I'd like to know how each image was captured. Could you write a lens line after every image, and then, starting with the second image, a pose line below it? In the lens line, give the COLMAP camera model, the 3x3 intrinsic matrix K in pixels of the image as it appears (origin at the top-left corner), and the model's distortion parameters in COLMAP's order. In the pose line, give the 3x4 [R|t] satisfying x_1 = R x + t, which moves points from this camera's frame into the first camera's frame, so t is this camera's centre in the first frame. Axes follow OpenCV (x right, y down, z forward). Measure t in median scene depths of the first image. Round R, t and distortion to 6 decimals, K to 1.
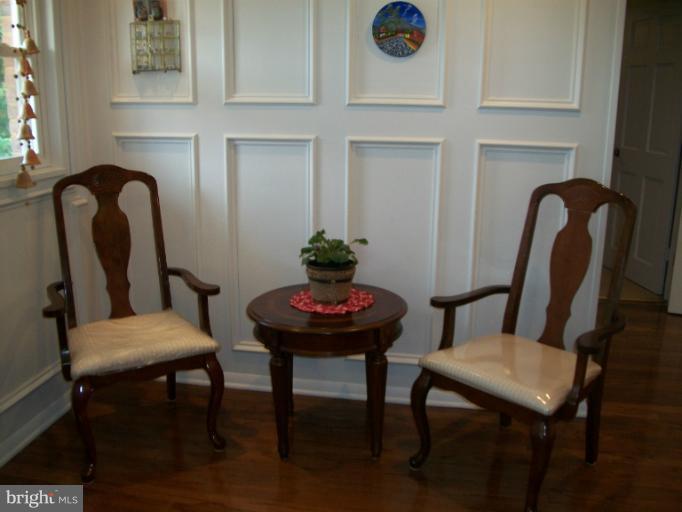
lens RADIAL K [[663.0, 0, 341.0], [0, 663.0, 256.0], [0, 0, 1]] dist [-0.128421, 0.057191]
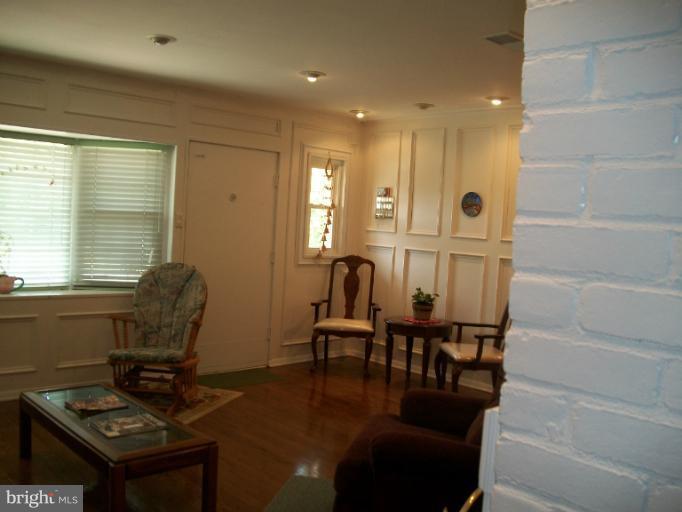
lens RADIAL K [[663.0, 0, 341.0], [0, 663.0, 256.0], [0, 0, 1]] dist [-0.128421, 0.057191]
pose [[0.805163, 0.069077, -0.589018, 1.033233], [-0.191767, 0.970162, -0.148363, 0.233073], [0.561194, 0.232410, 0.794385, -0.961125]]
